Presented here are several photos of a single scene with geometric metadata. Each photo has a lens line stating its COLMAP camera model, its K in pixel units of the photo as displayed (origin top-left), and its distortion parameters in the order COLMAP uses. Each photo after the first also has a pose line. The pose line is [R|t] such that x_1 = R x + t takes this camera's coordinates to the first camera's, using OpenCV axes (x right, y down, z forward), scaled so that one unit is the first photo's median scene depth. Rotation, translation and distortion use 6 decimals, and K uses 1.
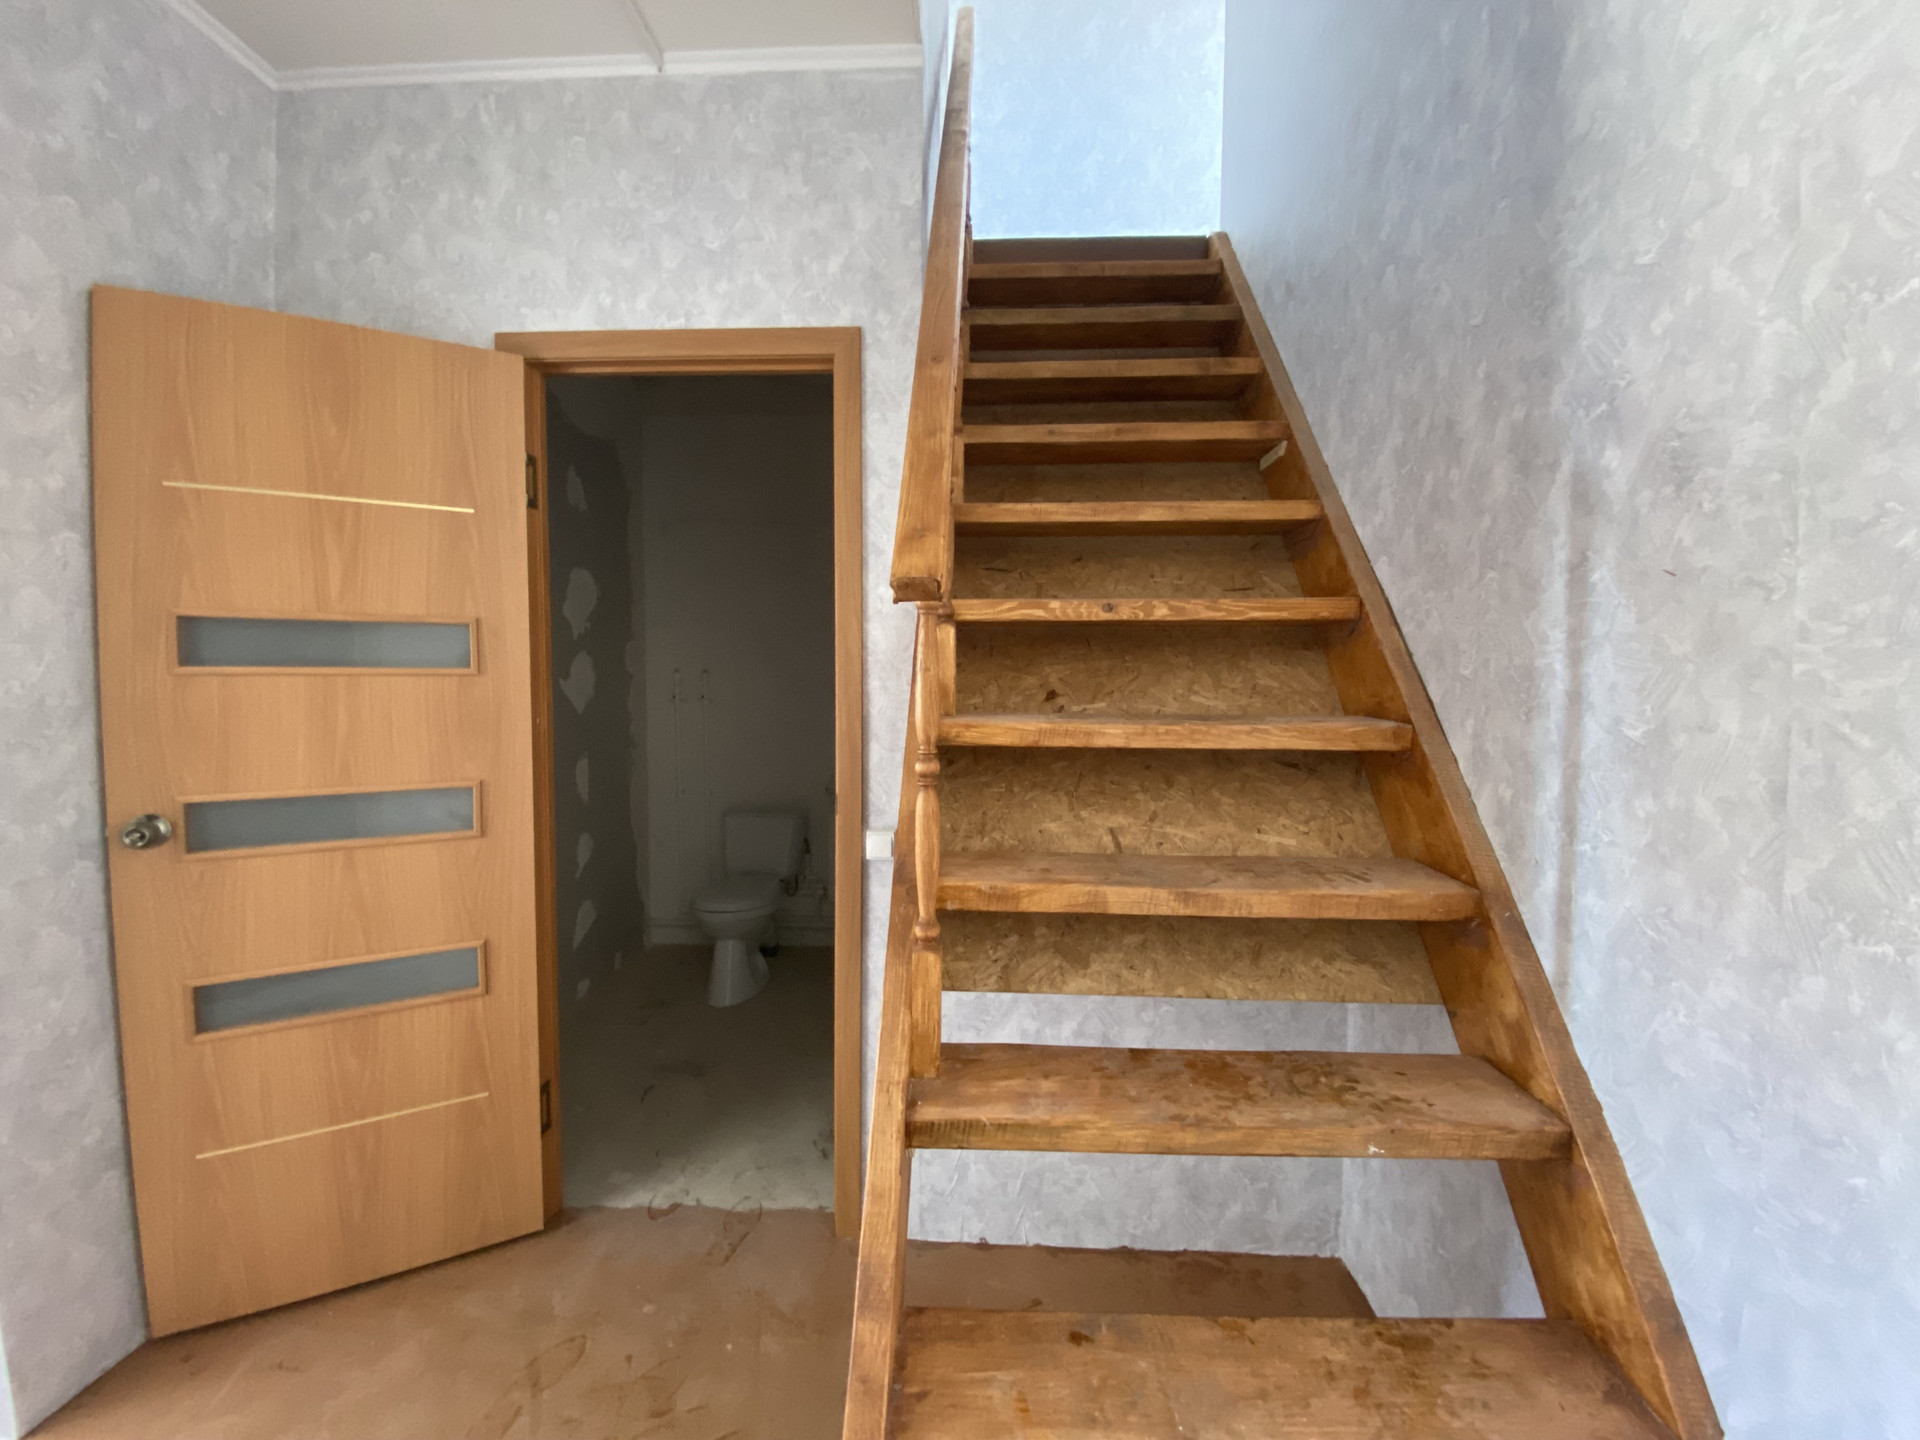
lens RADIAL K [[771.7, 0, 952.8], [0, 771.7, 714.4], [0, 0, 1]] dist [0.036380, -0.029528]
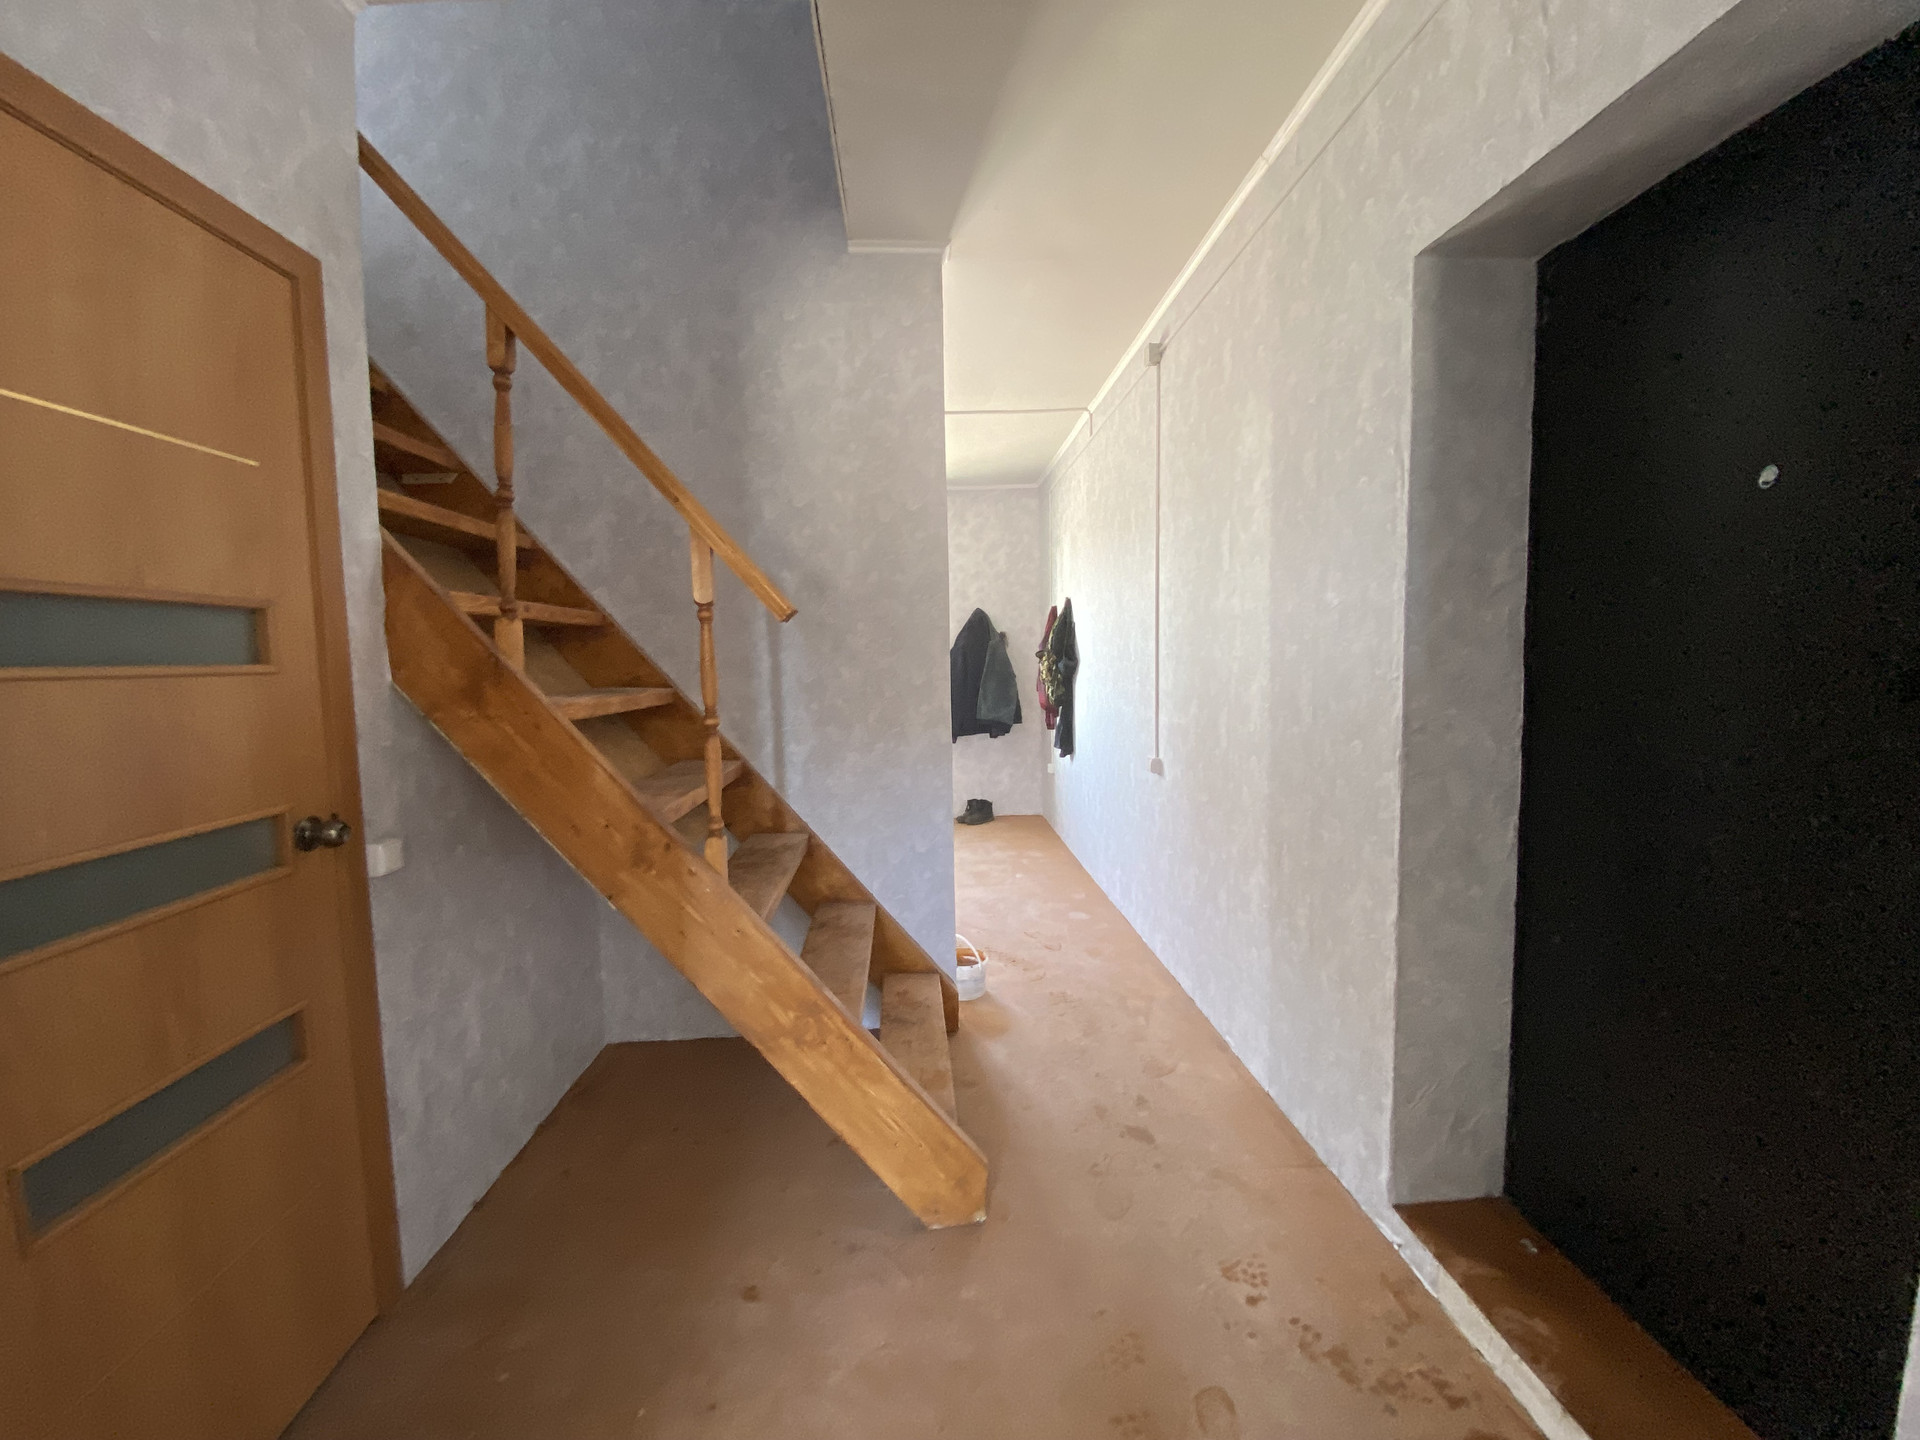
lens RADIAL K [[771.7, 0, 952.8], [0, 771.7, 714.4], [0, 0, 1]] dist [0.036380, -0.029528]
pose [[-0.092171, -0.077377, 0.992732, -1.489657], [0.063405, 0.994497, 0.083401, -0.041467], [-0.993722, 0.070632, -0.086758, 0.591292]]
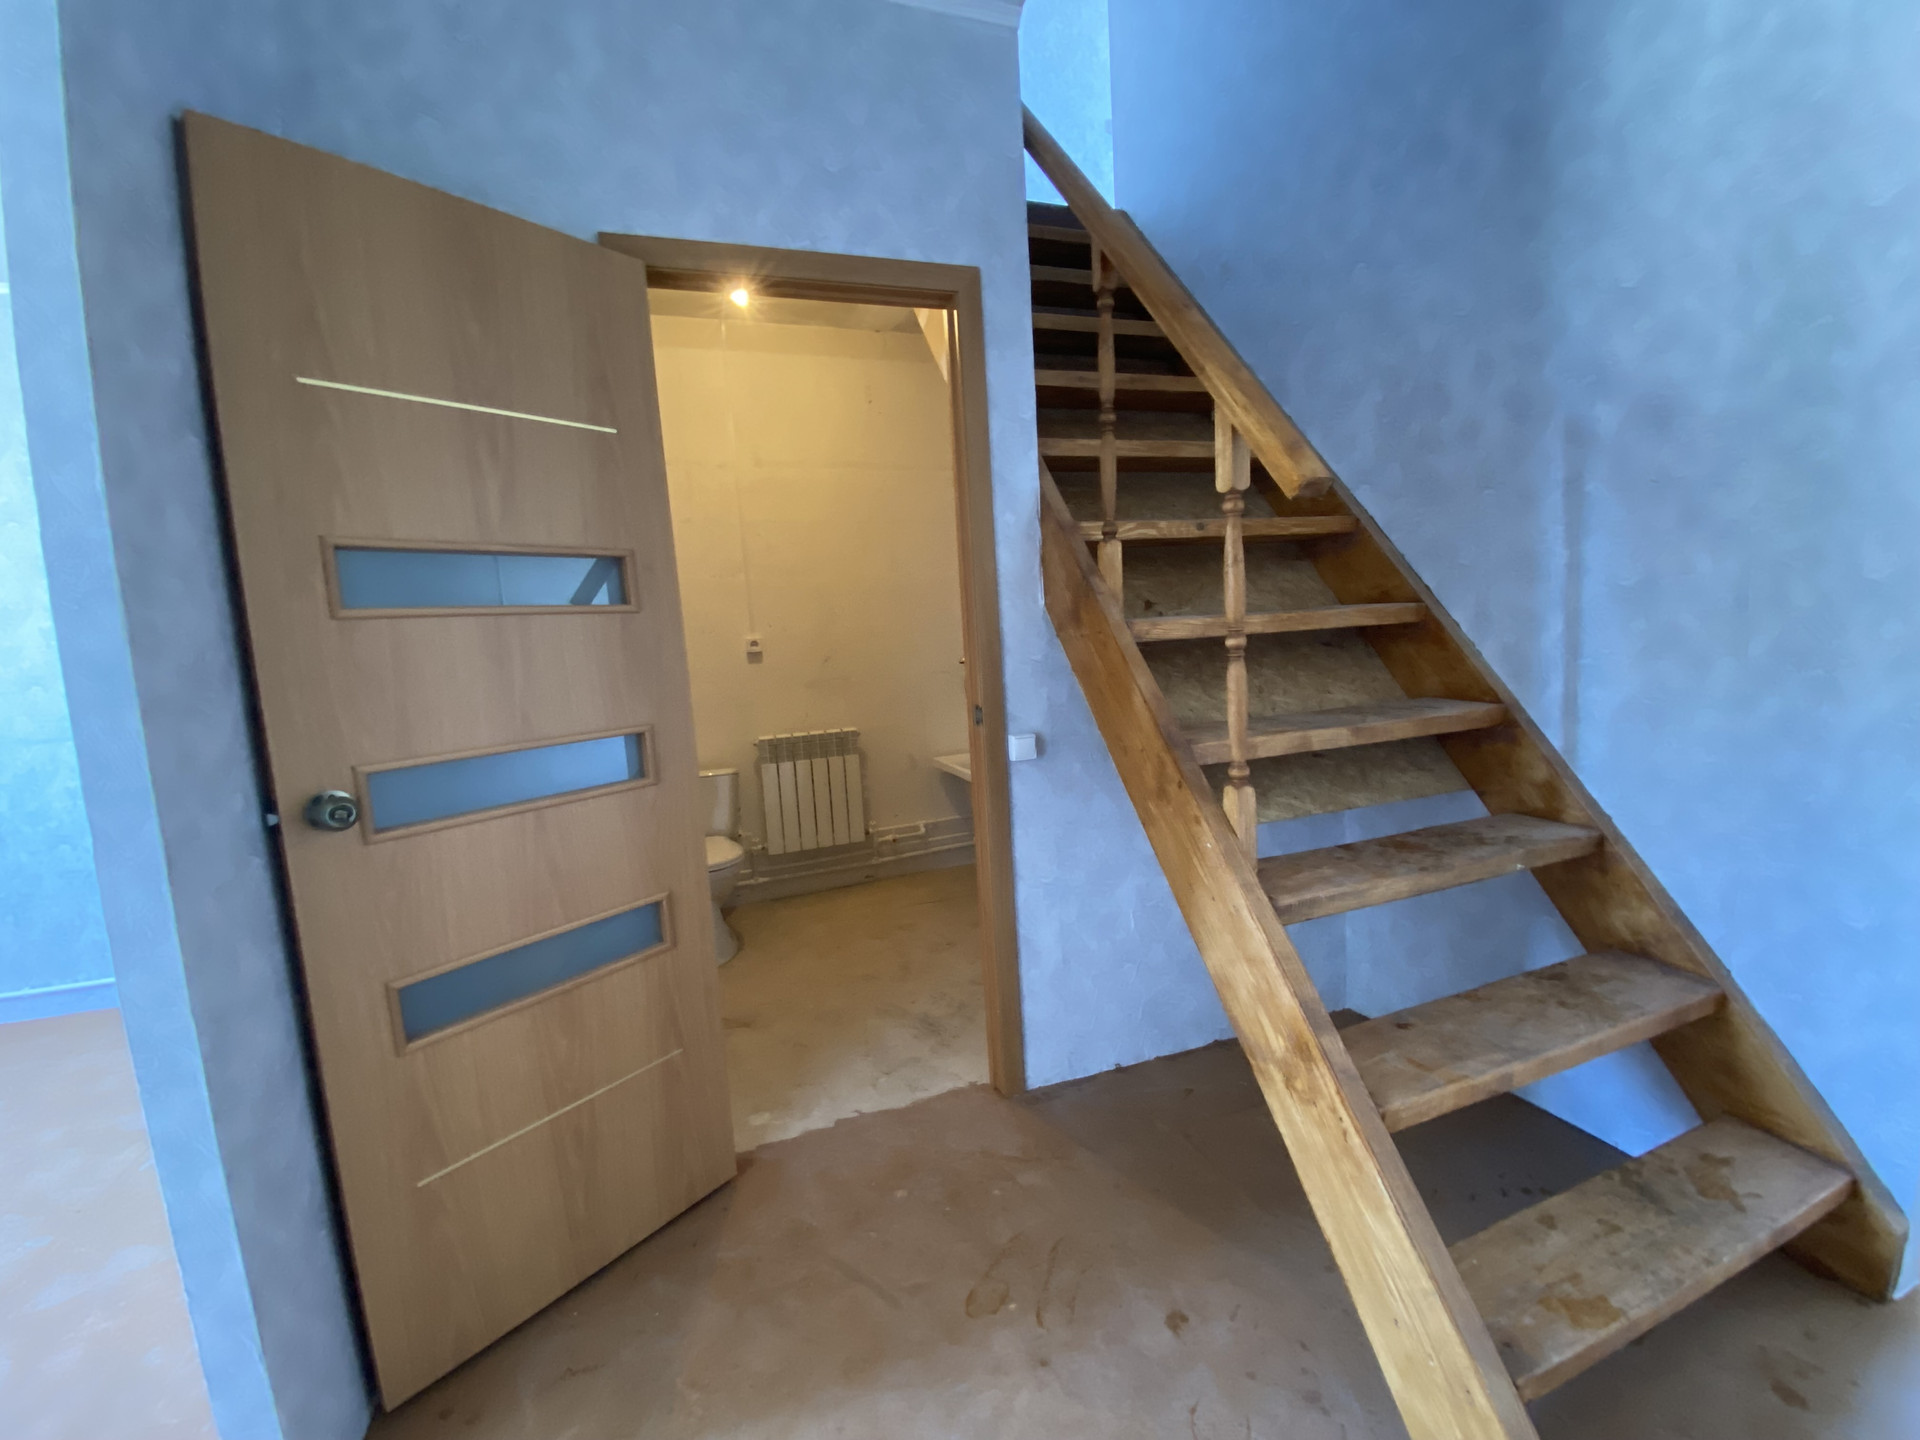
lens RADIAL K [[778.0, 0, 956.2], [0, 778.0, 715.3], [0, 0, 1]] dist [0.038407, -0.032390]
pose [[0.926652, -0.102541, 0.361664, -0.838427], [0.084803, 0.994300, 0.064628, 0.059671], [-0.366230, -0.029218, 0.930066, -0.016389]]
